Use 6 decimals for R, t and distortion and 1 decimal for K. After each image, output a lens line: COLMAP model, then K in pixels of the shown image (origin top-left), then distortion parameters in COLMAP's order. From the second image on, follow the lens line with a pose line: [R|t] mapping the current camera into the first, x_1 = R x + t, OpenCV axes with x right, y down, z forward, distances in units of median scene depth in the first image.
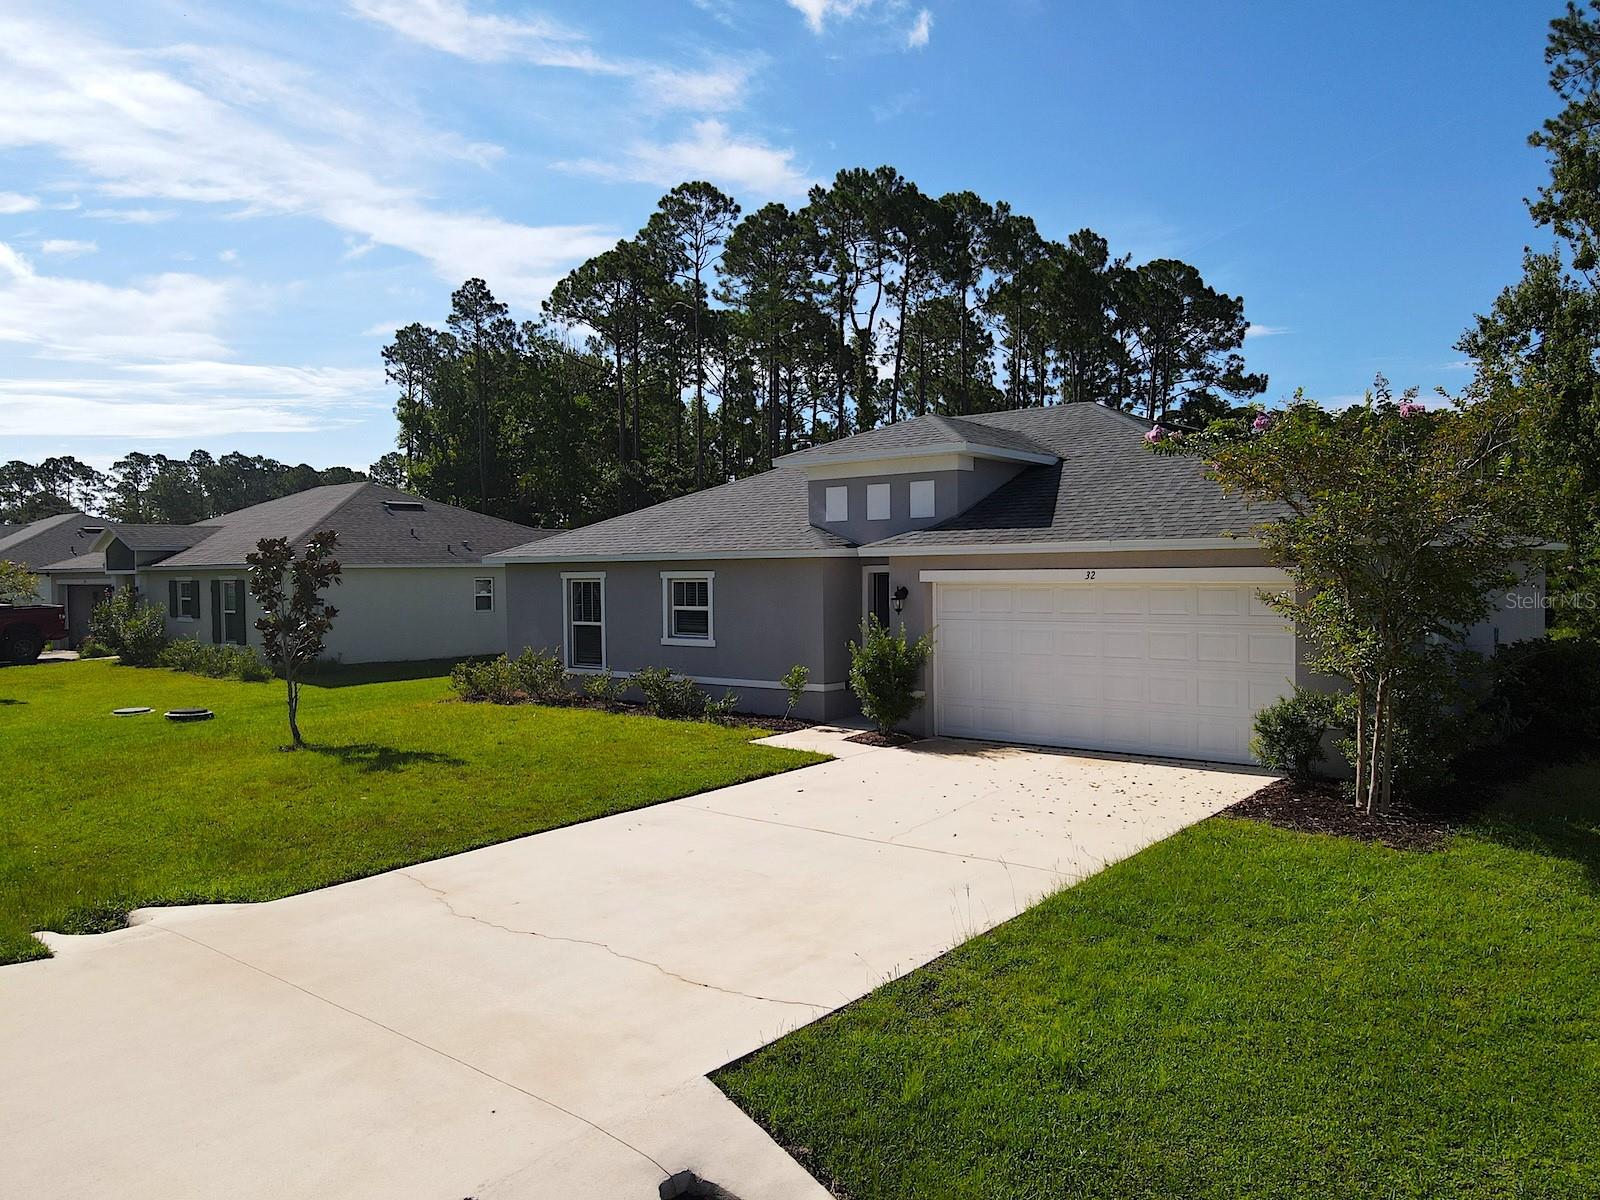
lens RADIAL K [[1180.5, 0, 802.8], [0, 1180.5, 594.8], [0, 0, 1]] dist [0.026798, -0.011214]
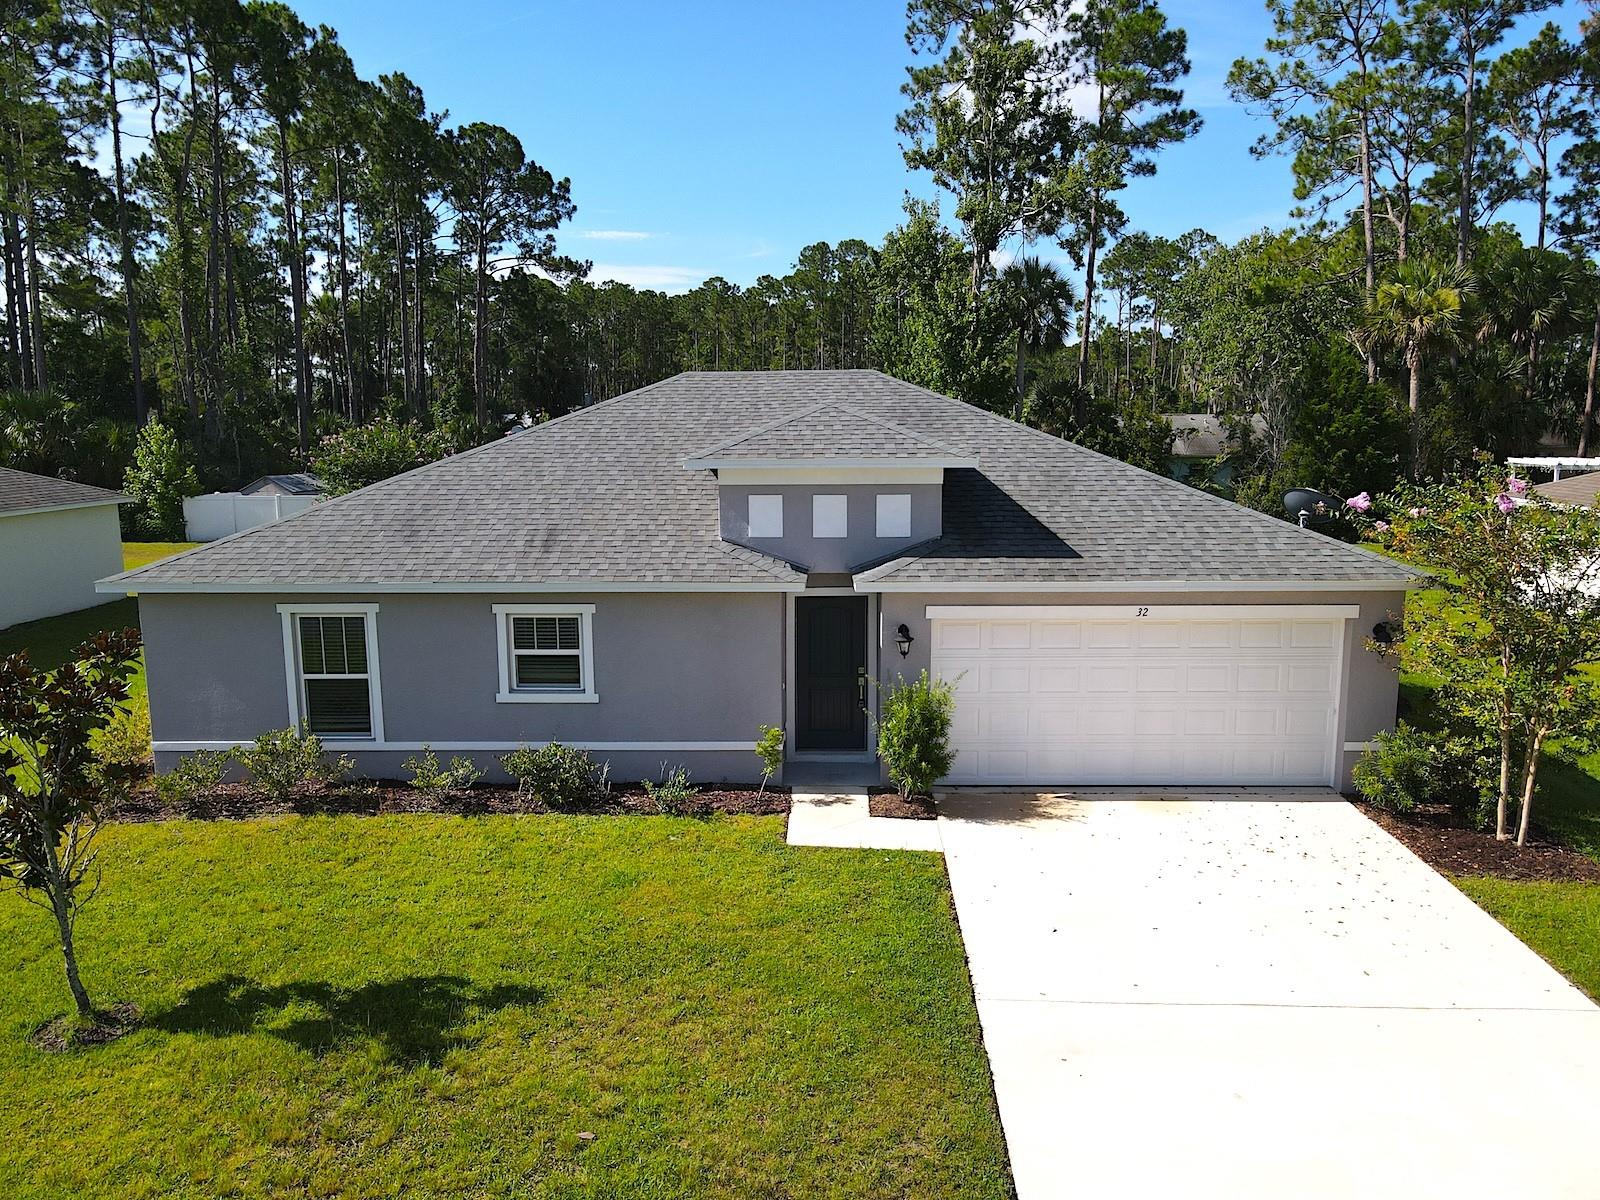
lens RADIAL K [[1180.5, 0, 798.2], [0, 1180.5, 606.8], [0, 0, 1]] dist [0.026798, -0.011214]
pose [[0.792796, -0.090038, 0.602800, -0.187565], [0.011294, 0.991028, 0.133173, -0.051612], [-0.609383, -0.098771, 0.786700, 0.143912]]
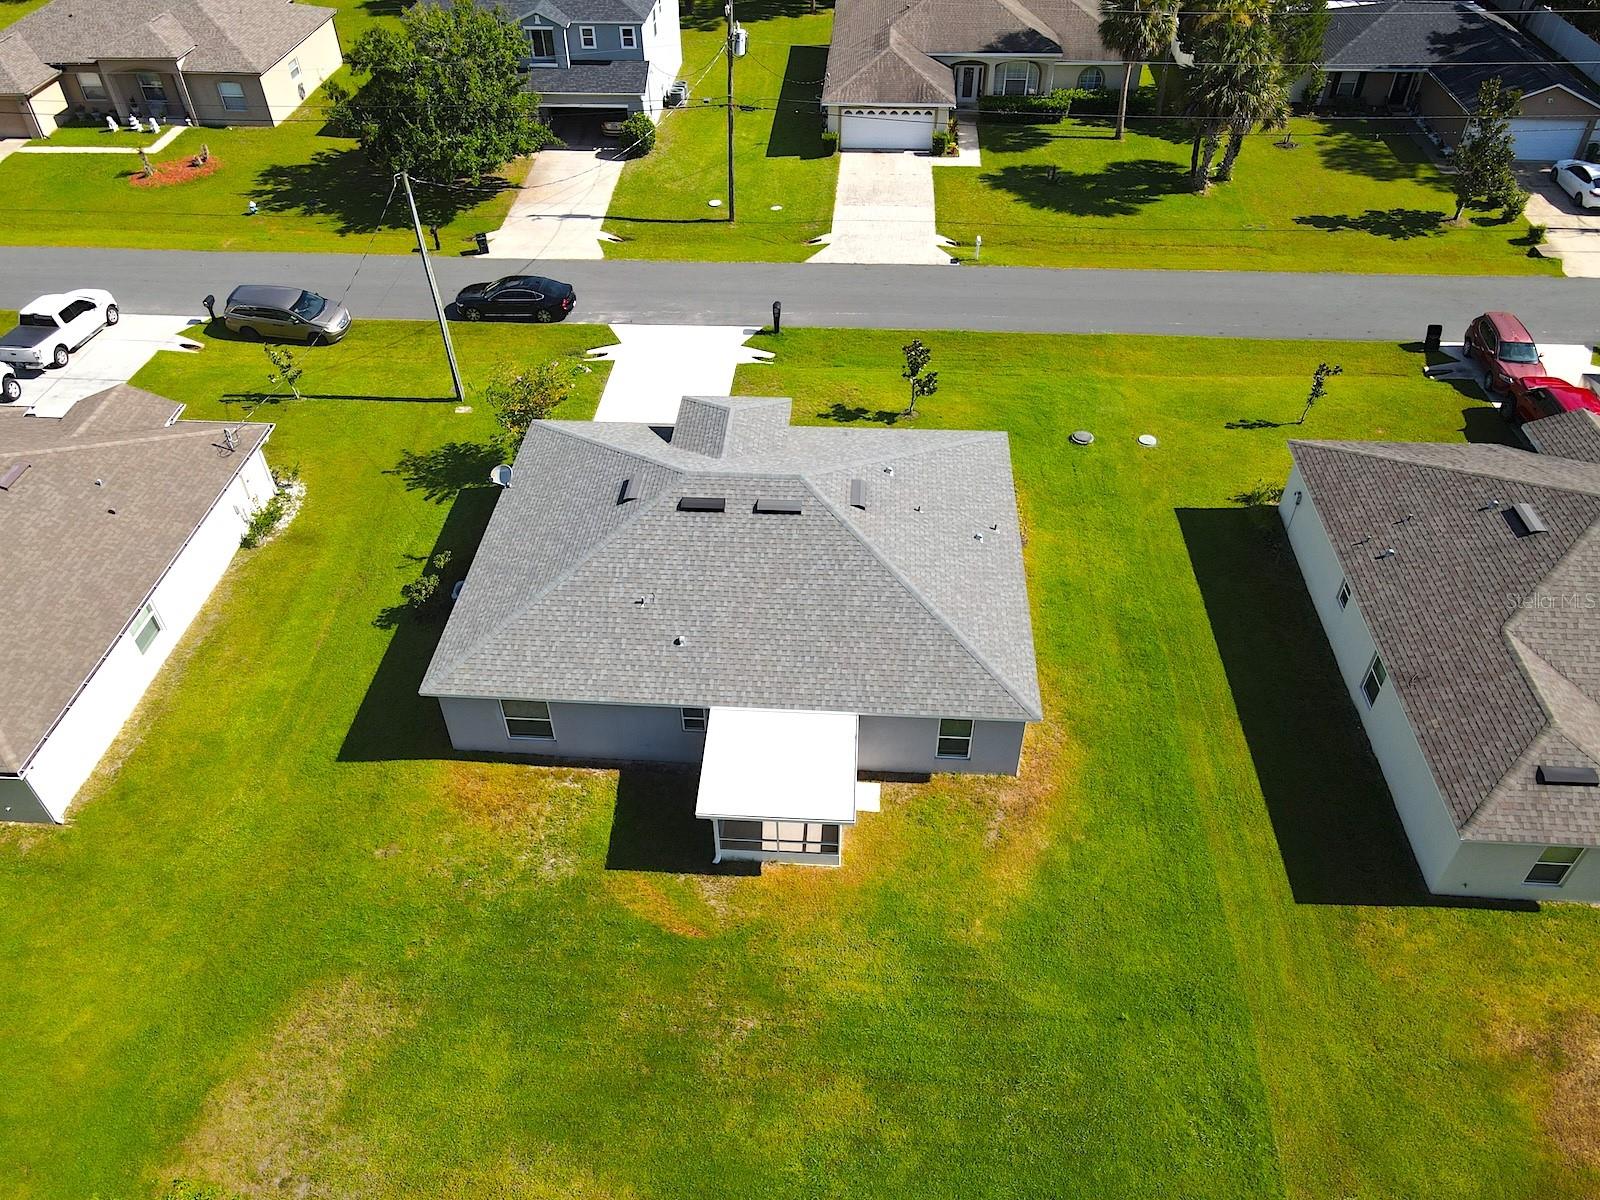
lens RADIAL K [[1180.5, 0, 798.0], [0, 1180.5, 600.5], [0, 0, 1]] dist [0.026798, -0.011214]
pose [[-0.811078, 0.404165, -0.422851, 0.427413], [0.006048, 0.728655, 0.684854, -0.548284], [0.584906, 0.552913, -0.593440, 1.045887]]
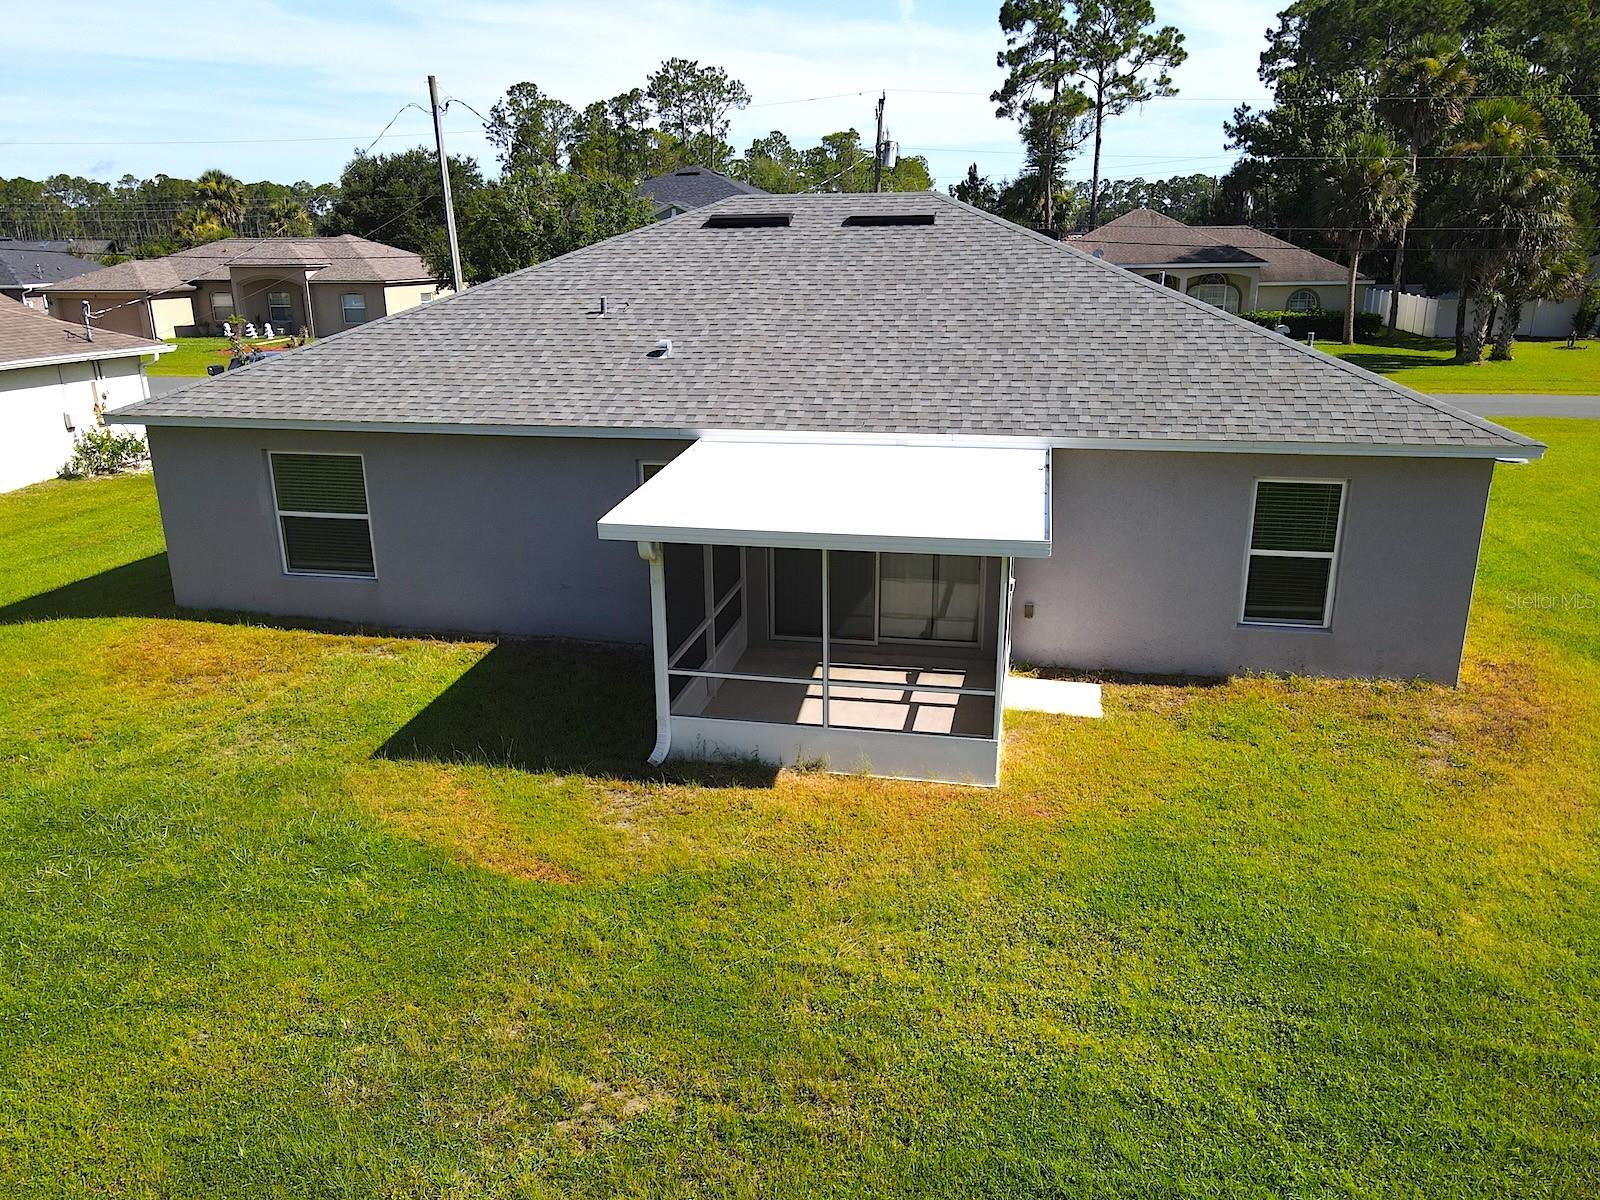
lens RADIAL K [[1180.5, 0, 798.7], [0, 1180.5, 602.5], [0, 0, 1]] dist [0.026798, -0.011214]
pose [[-0.884142, 0.155893, -0.440444, 0.315067], [0.005350, 0.946009, 0.324095, -0.076223], [0.467188, 0.284190, -0.837240, 0.909513]]
